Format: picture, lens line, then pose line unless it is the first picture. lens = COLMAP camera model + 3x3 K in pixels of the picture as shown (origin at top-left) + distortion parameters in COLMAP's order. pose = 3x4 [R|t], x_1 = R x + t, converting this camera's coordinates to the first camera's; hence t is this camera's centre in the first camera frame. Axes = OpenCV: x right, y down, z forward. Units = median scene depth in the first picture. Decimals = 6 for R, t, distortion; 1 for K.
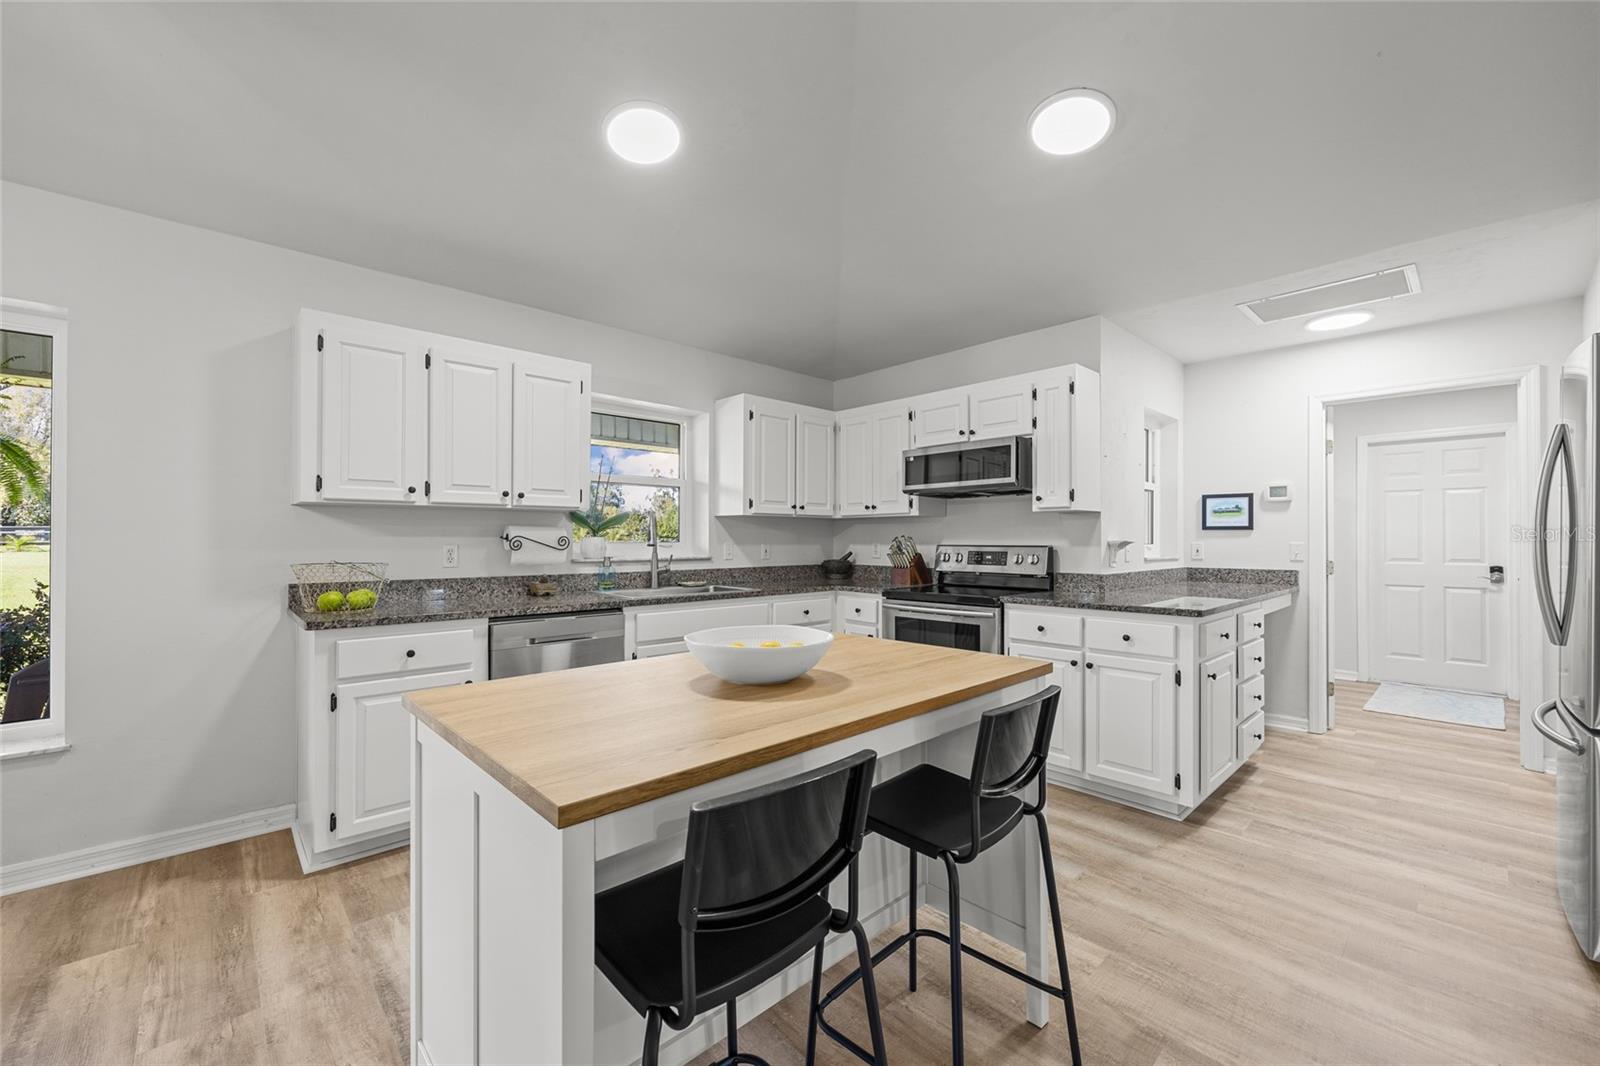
lens RADIAL K [[640.9, 0, 798.4], [0, 640.9, 529.2], [0, 0, 1]] dist [-0.003463, 0.000030]
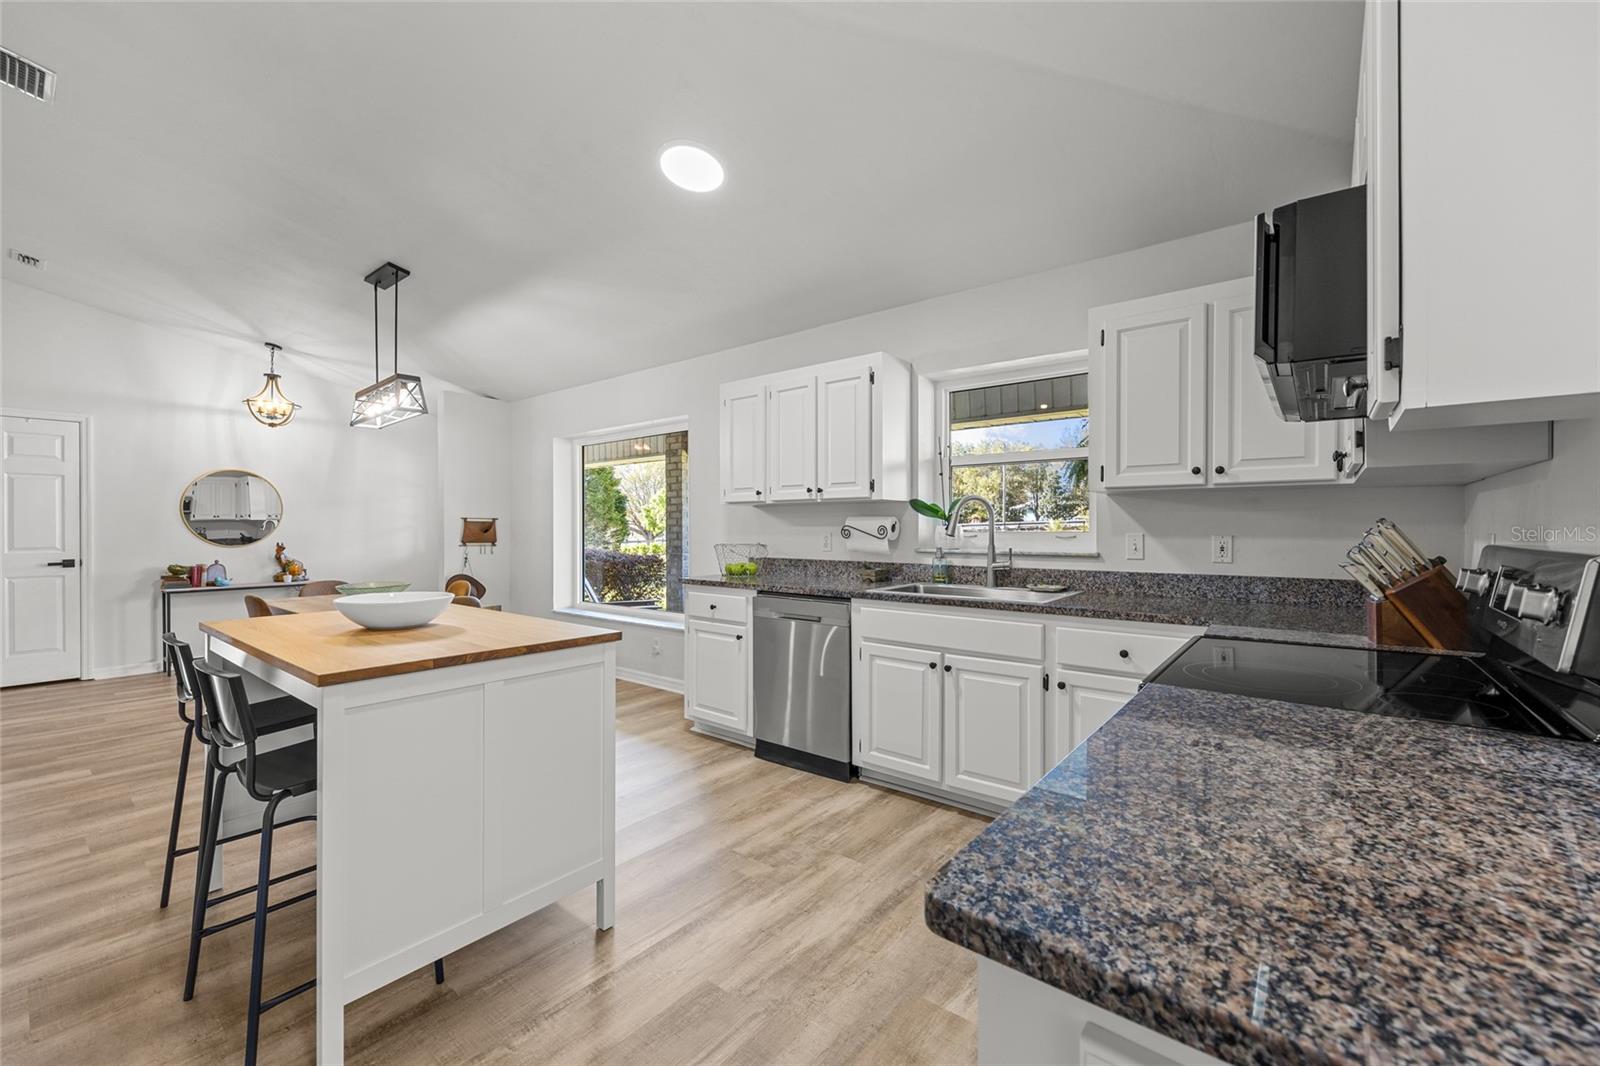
lens RADIAL K [[640.9, 0, 802.0], [0, 640.9, 525.3], [0, 0, 1]] dist [-0.003463, 0.000030]
pose [[0.143155, -0.004157, -0.989692, 0.551800], [0.017942, 0.999838, -0.001604, 0.008573], [0.989538, -0.017527, 0.143206, 0.635351]]
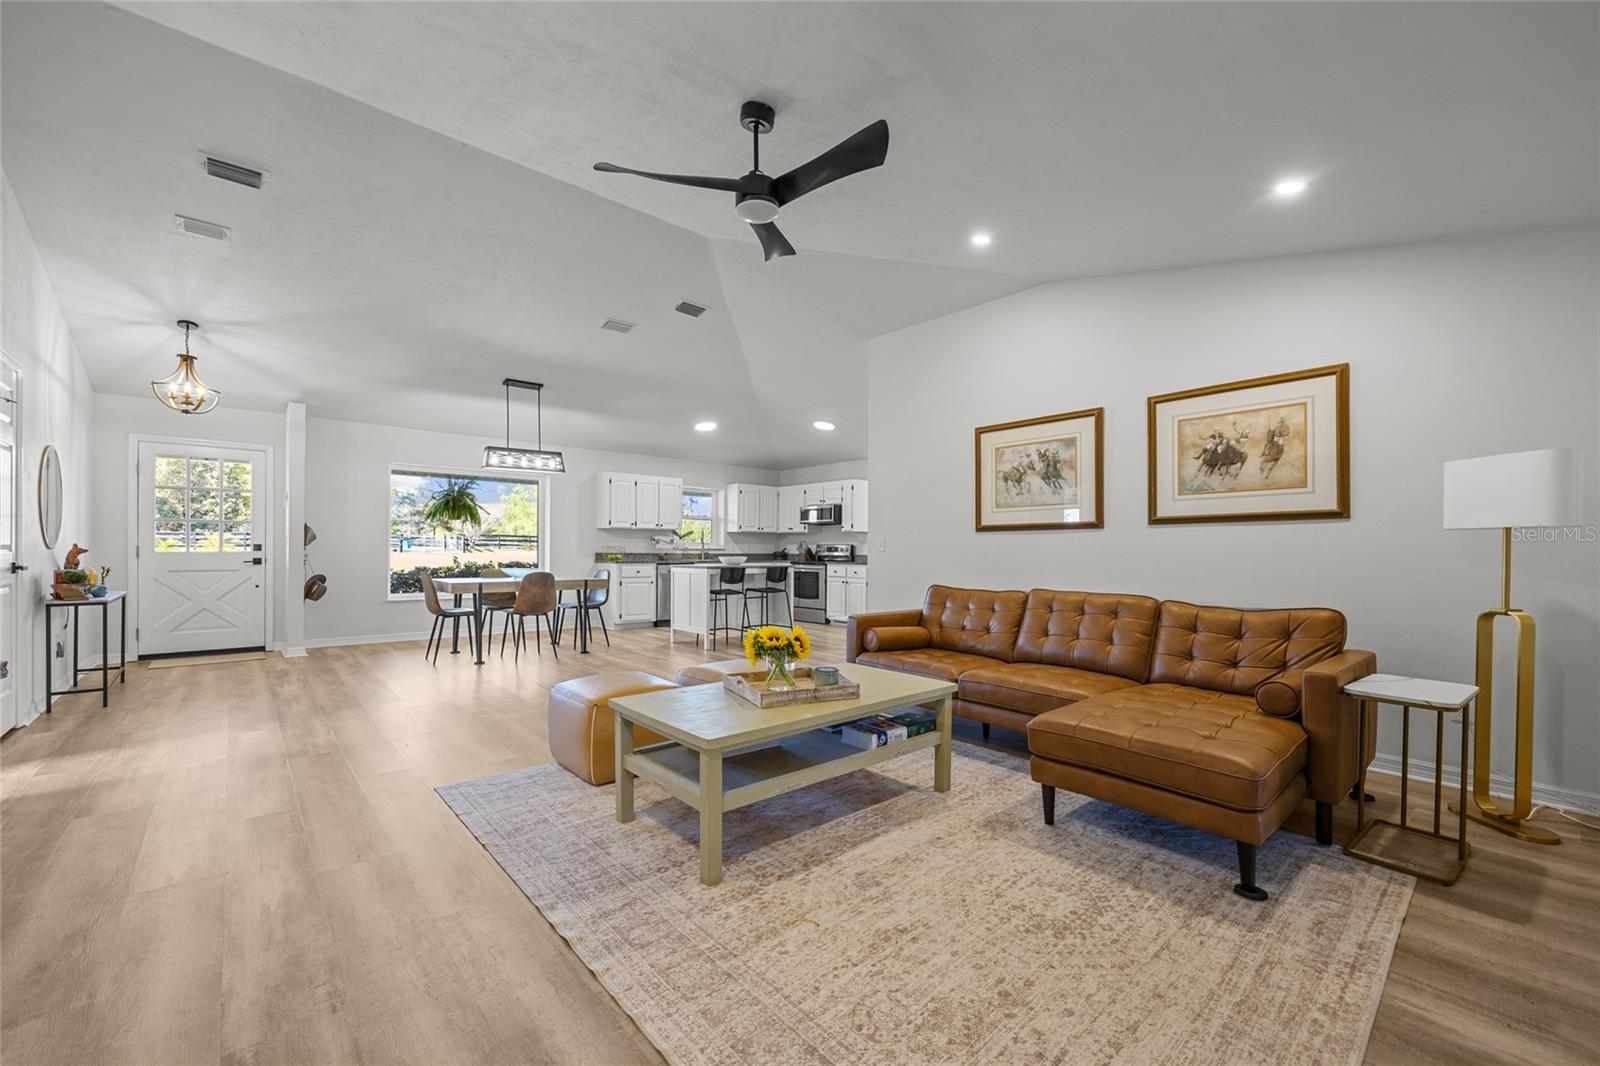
lens RADIAL K [[640.9, 0, 804.2], [0, 640.9, 547.6], [0, 0, 1]] dist [-0.003463, 0.000030]
pose [[0.999845, 0.008216, -0.015554, 0.225290], [-0.008019, 0.999887, 0.012687, 0.006314], [0.015657, -0.012560, 0.999799, -1.578387]]
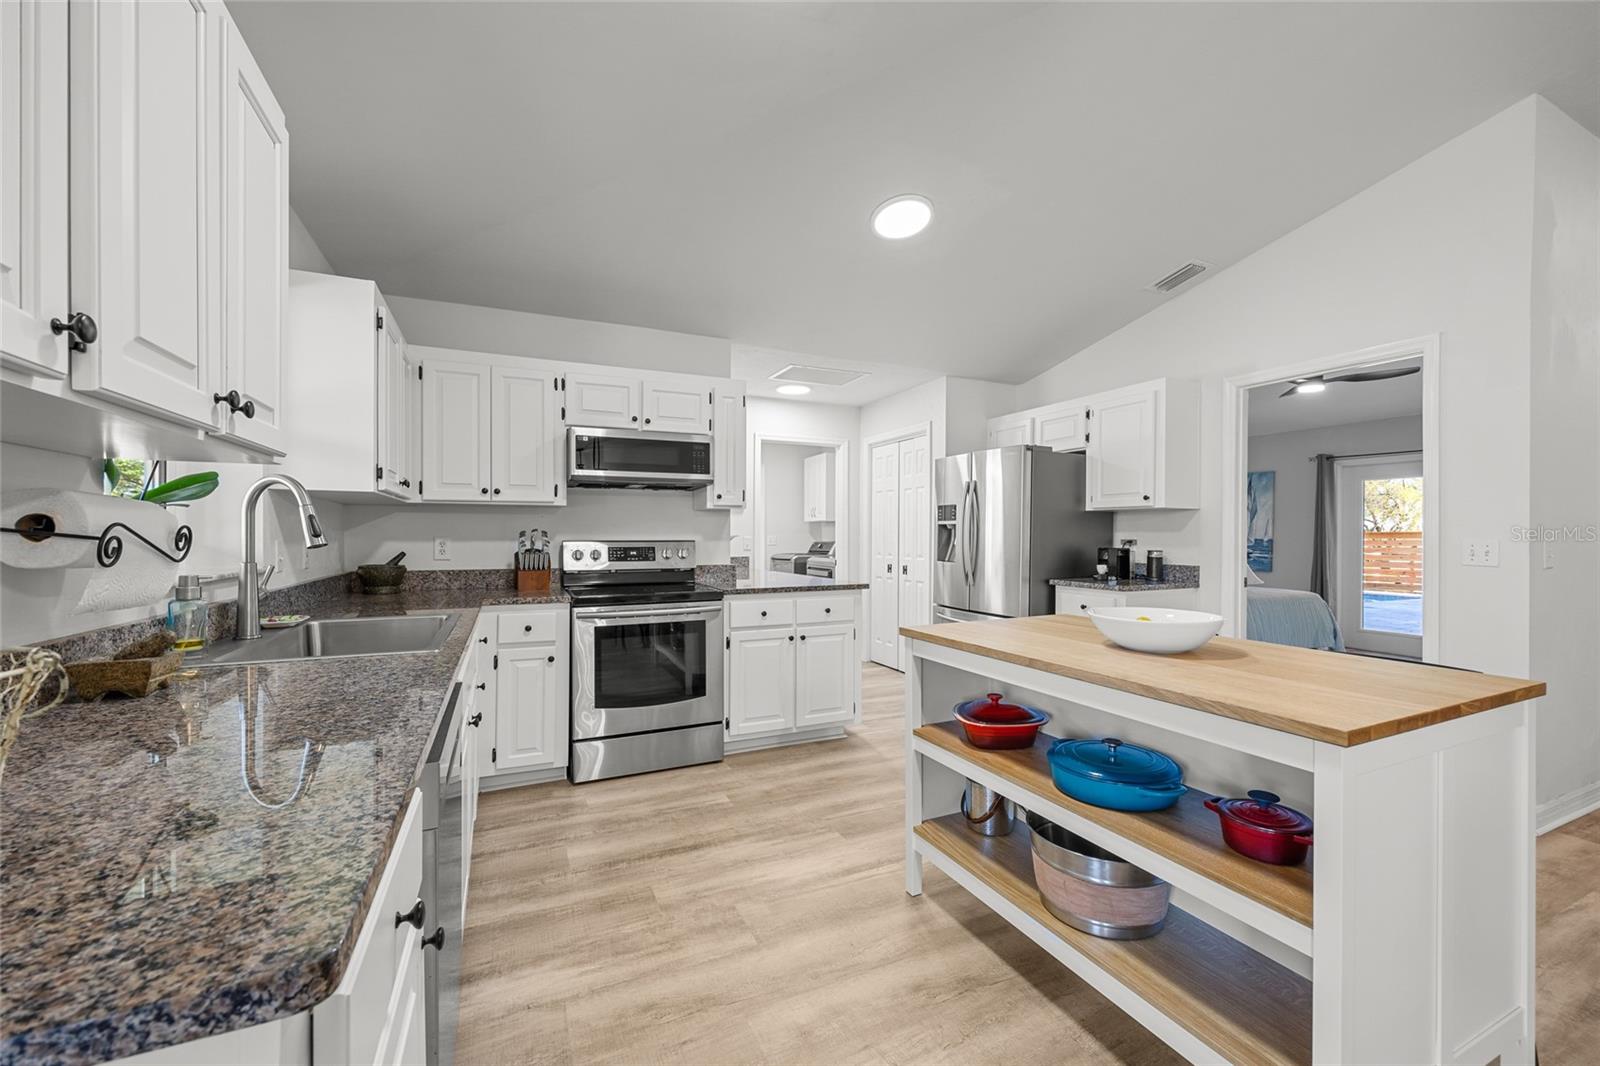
lens RADIAL K [[640.9, 0, 801.2], [0, 640.9, 534.5], [0, 0, 1]] dist [-0.003463, 0.000030]
pose [[0.314395, 0.001394, 0.949291, -0.537886], [-0.016541, 0.999855, 0.004010, 0.008251], [-0.949148, -0.016963, 0.314372, 0.471180]]
